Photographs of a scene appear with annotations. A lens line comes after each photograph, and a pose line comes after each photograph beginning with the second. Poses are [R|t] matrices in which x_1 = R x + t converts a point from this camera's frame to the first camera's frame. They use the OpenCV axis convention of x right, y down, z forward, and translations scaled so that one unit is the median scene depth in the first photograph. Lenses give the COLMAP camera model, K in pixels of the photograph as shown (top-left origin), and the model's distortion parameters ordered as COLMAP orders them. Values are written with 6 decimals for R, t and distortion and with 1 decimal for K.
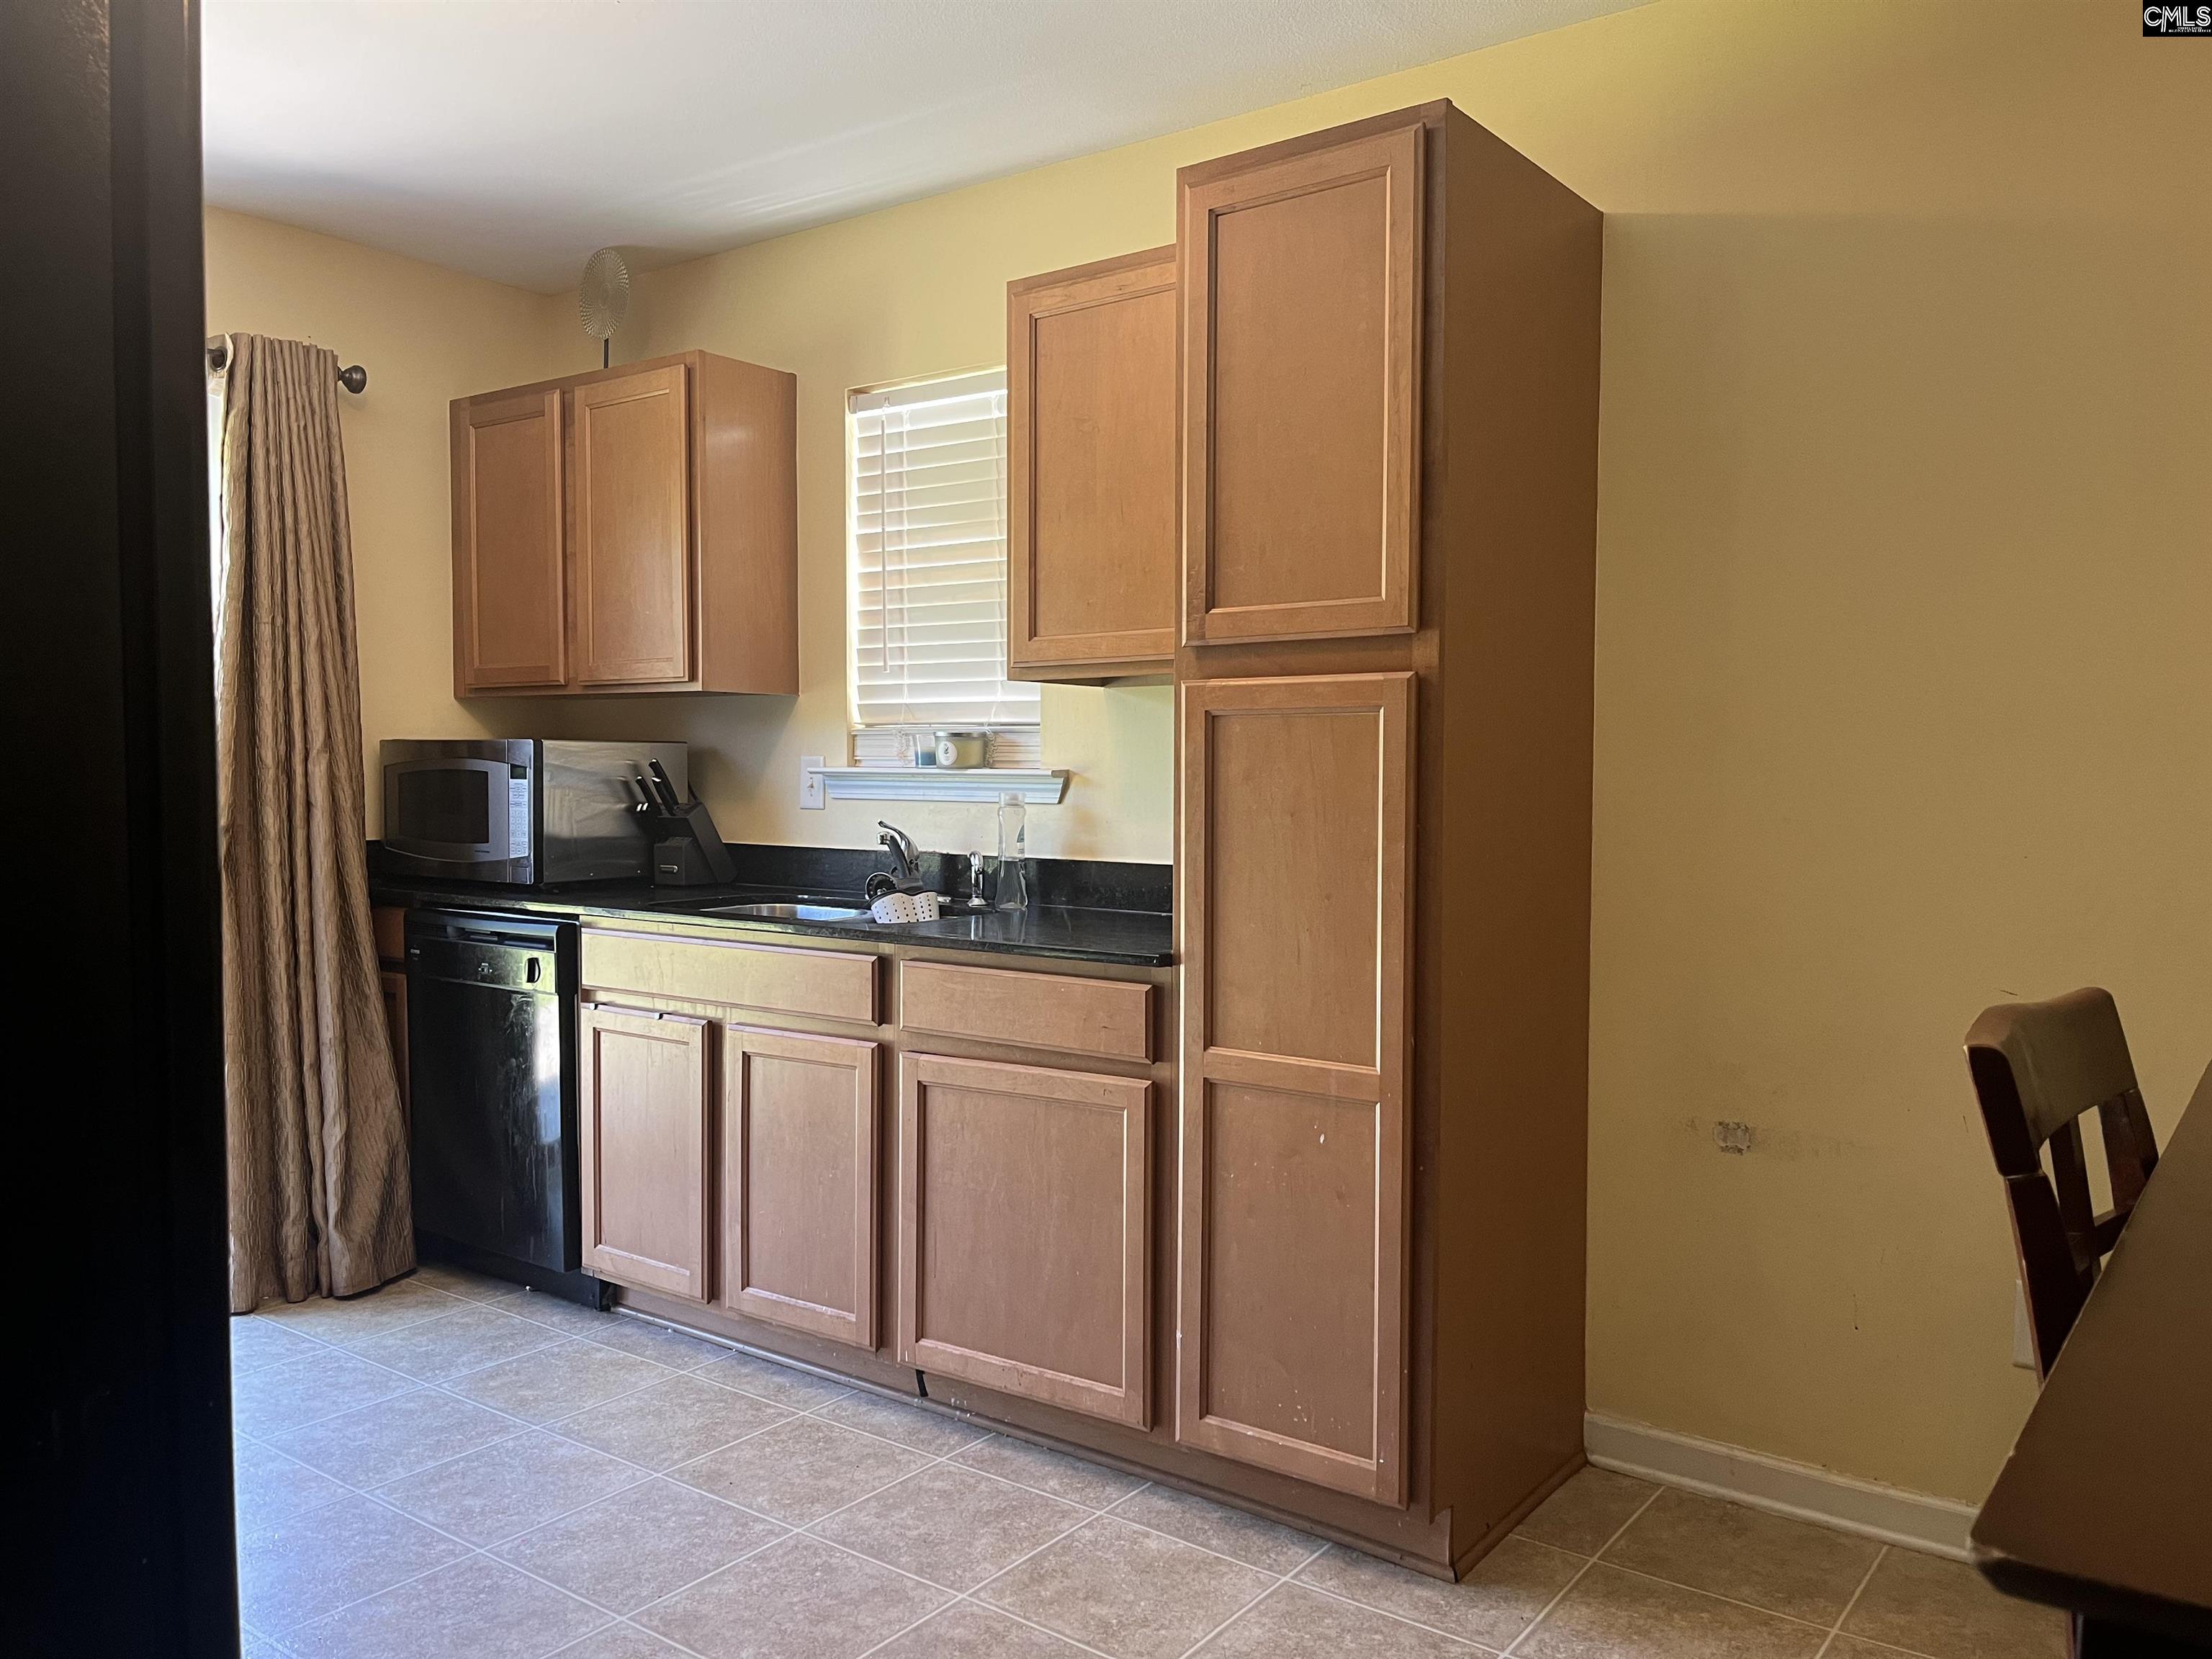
lens RADIAL K [[1682.0, 0, 1097.8], [0, 1682.0, 837.9], [0, 0, 1]] dist [0.015489, 0.000484]
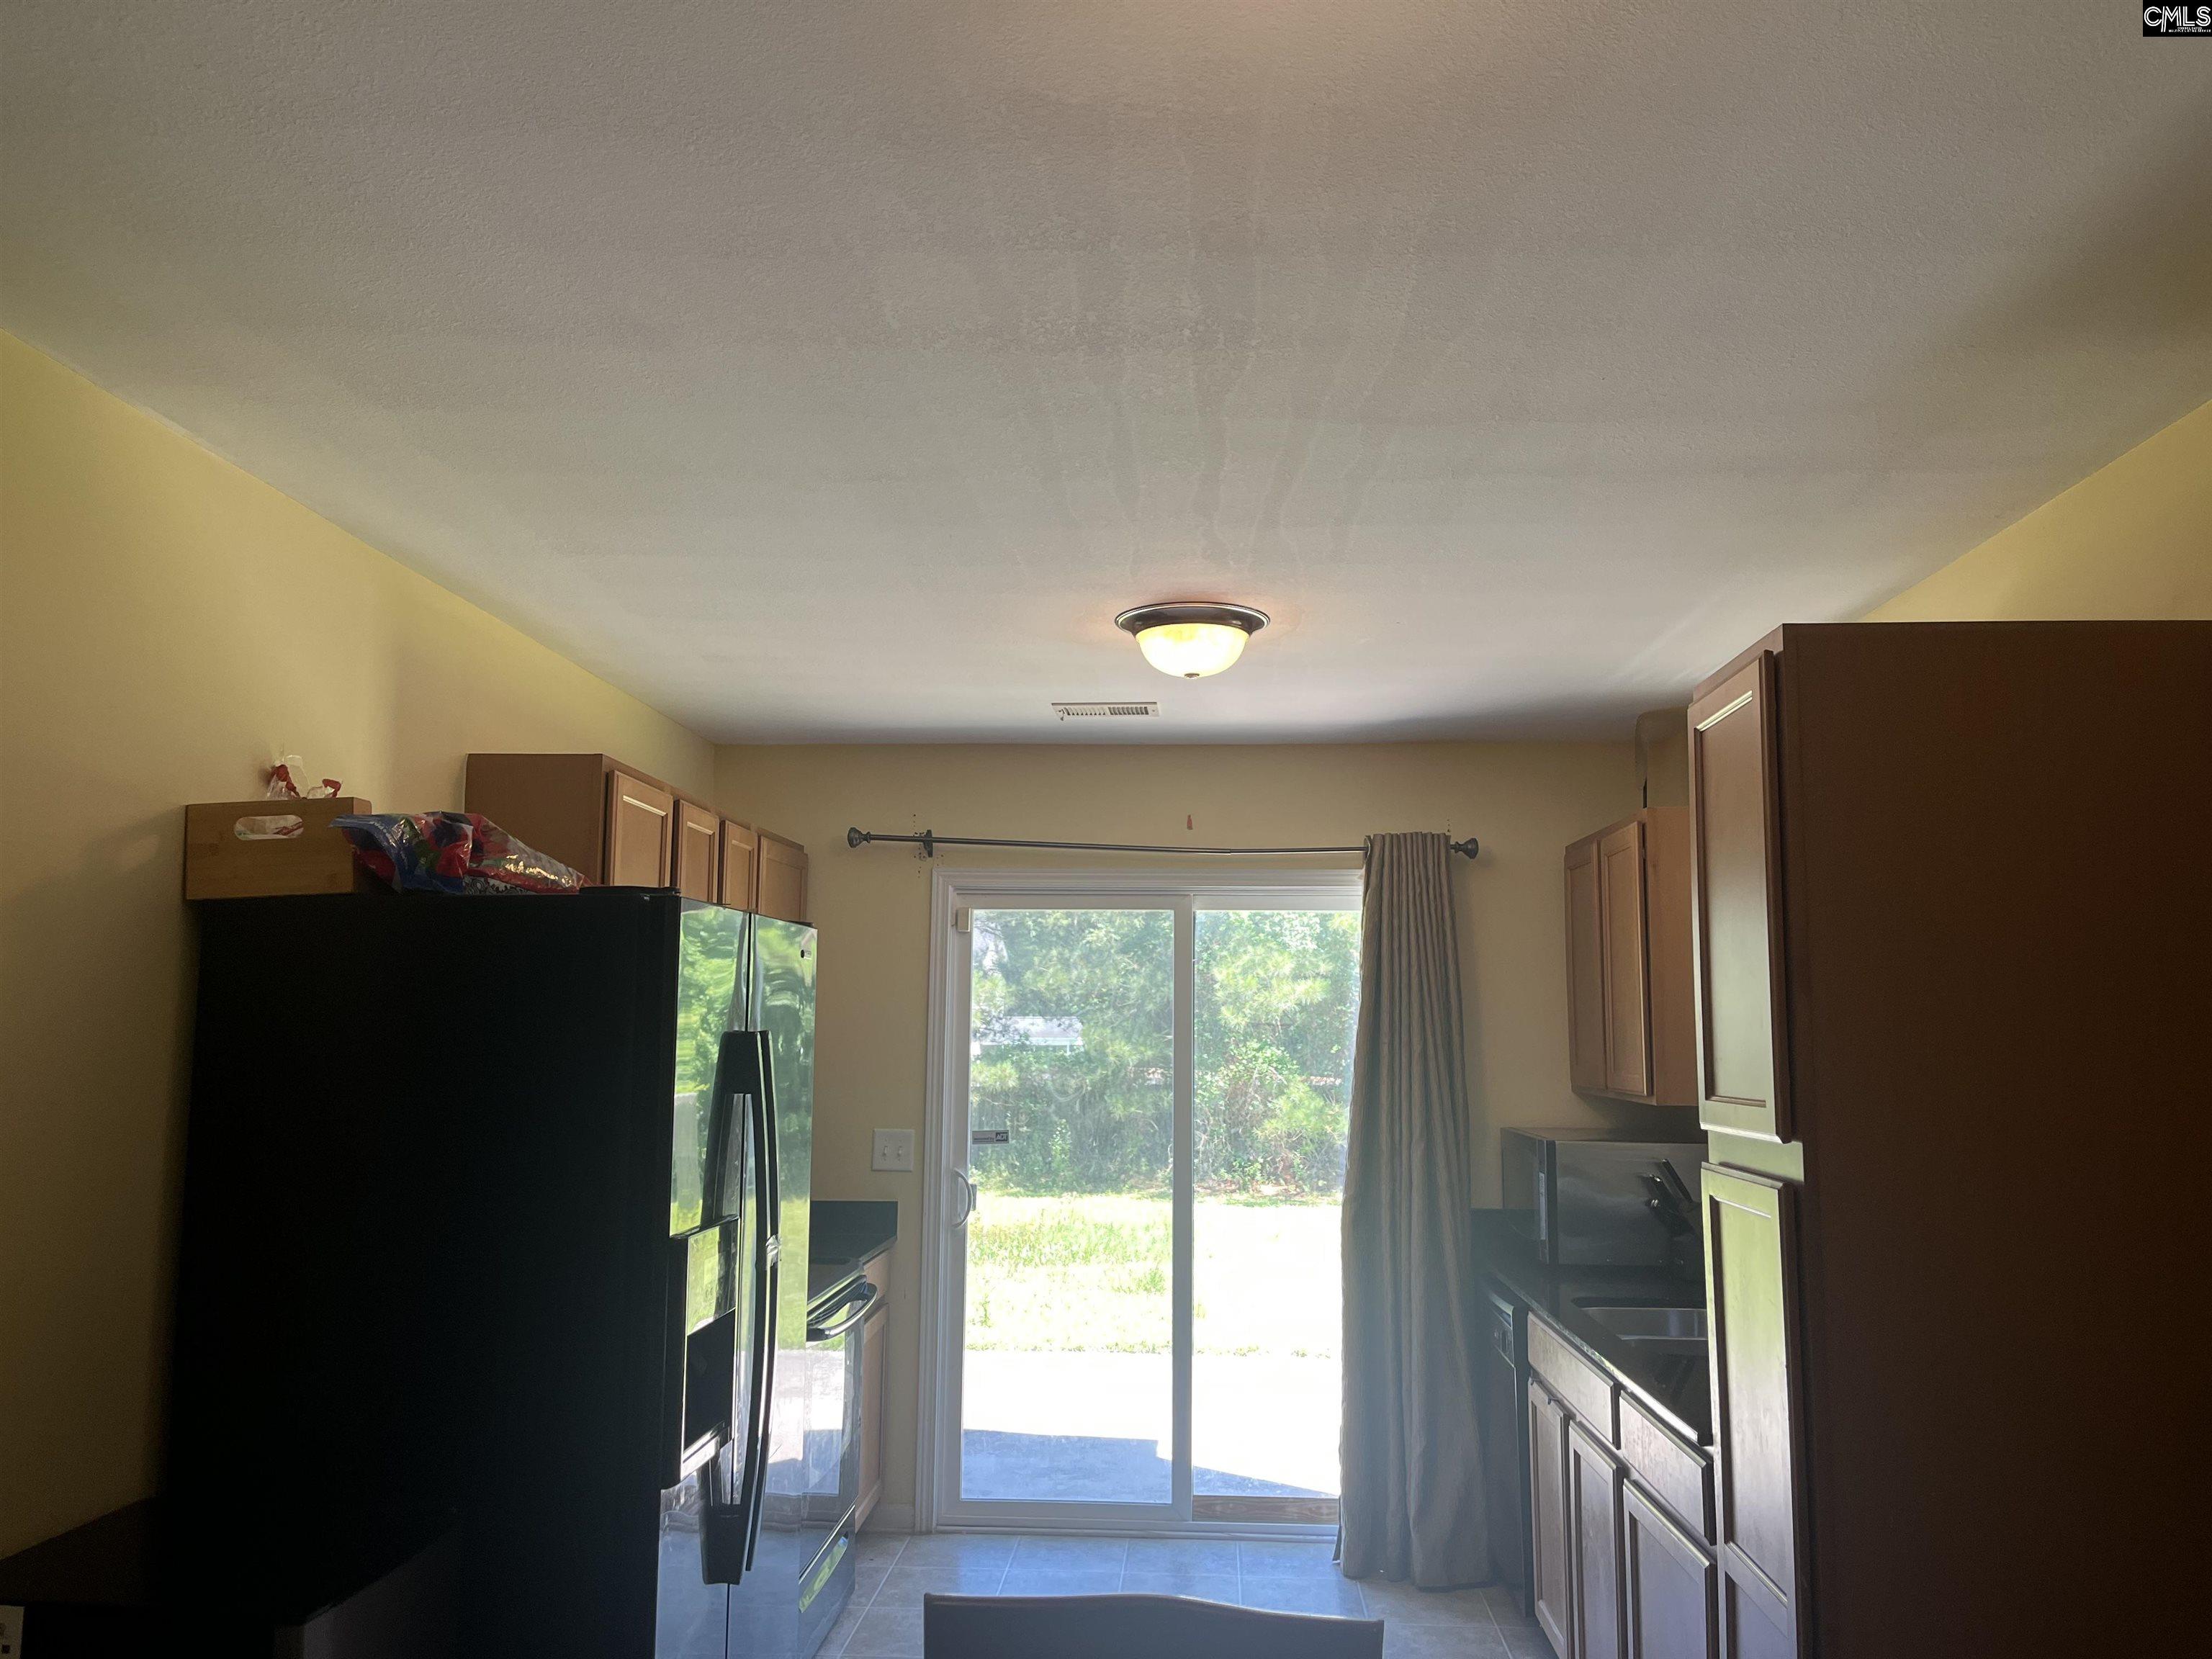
lens RADIAL K [[1682.0, 0, 1097.8], [0, 1682.0, 837.9], [0, 0, 1]] dist [0.015489, 0.000484]
pose [[0.545614, -0.094777, -0.832660, 0.664706], [-0.046872, 0.988578, -0.143238, -0.109103], [0.836725, 0.117181, 0.534939, 0.085446]]
